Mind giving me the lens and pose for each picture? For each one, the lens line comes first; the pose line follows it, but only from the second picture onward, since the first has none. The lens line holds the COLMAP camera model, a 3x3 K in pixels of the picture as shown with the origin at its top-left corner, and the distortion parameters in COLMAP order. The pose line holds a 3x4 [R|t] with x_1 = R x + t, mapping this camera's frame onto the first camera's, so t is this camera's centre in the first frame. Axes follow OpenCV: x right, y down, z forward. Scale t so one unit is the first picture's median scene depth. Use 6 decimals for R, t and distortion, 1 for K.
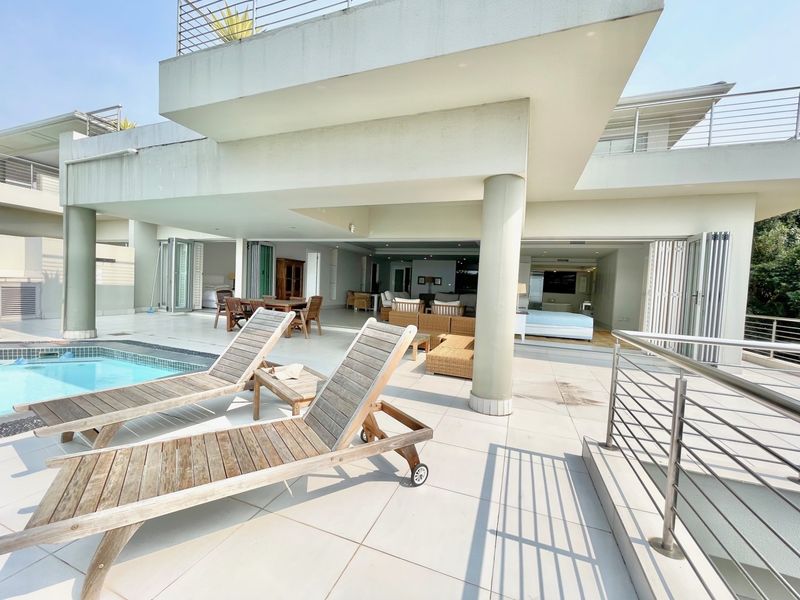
lens RADIAL K [[324.5, 0, 400.0], [0, 324.5, 300.0], [0, 0, 1]] dist [-0.000362, -0.000030]
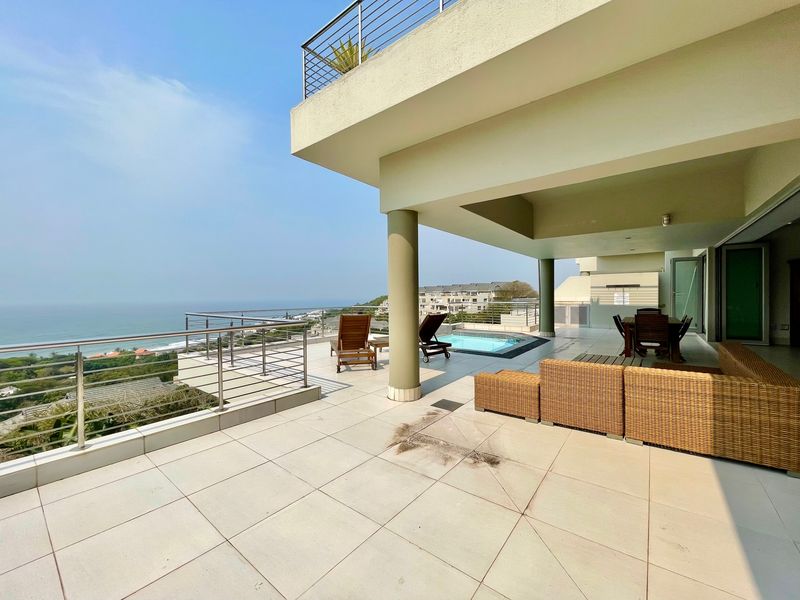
lens RADIAL K [[319.8, 0, 400.0], [0, 319.8, 300.0], [0, 0, 1]] dist [-0.001102, 0.000234]
pose [[-0.293520, -0.032672, -0.955394, 0.598230], [-0.044161, 0.998812, -0.020589, -0.001916], [0.954932, 0.036148, -0.294614, 0.548953]]
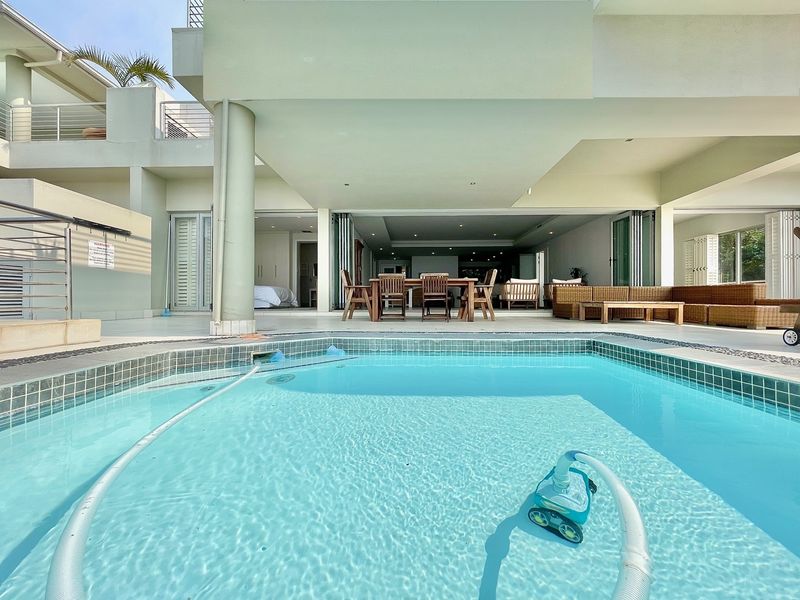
lens RADIAL K [[319.8, 0, 400.0], [0, 319.8, 300.0], [0, 0, 1]] dist [-0.001102, 0.000234]
pose [[0.944275, -0.045626, 0.325980, -0.651564], [0.058252, 0.997878, -0.029072, 0.065492], [-0.323962, 0.046441, 0.944929, 0.265444]]
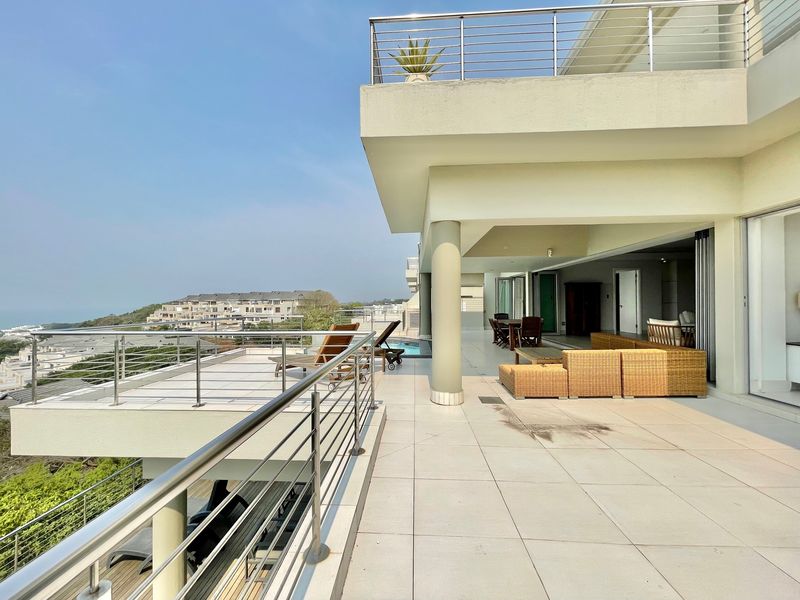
lens RADIAL K [[319.8, 0, 400.0], [0, 319.8, 300.0], [0, 0, 1]] dist [-0.001102, 0.000234]
pose [[0.309995, -0.058500, -0.948937, 0.588178], [-0.018565, 0.997542, -0.067561, 0.012541], [0.950557, 0.038560, 0.308147, 0.176165]]
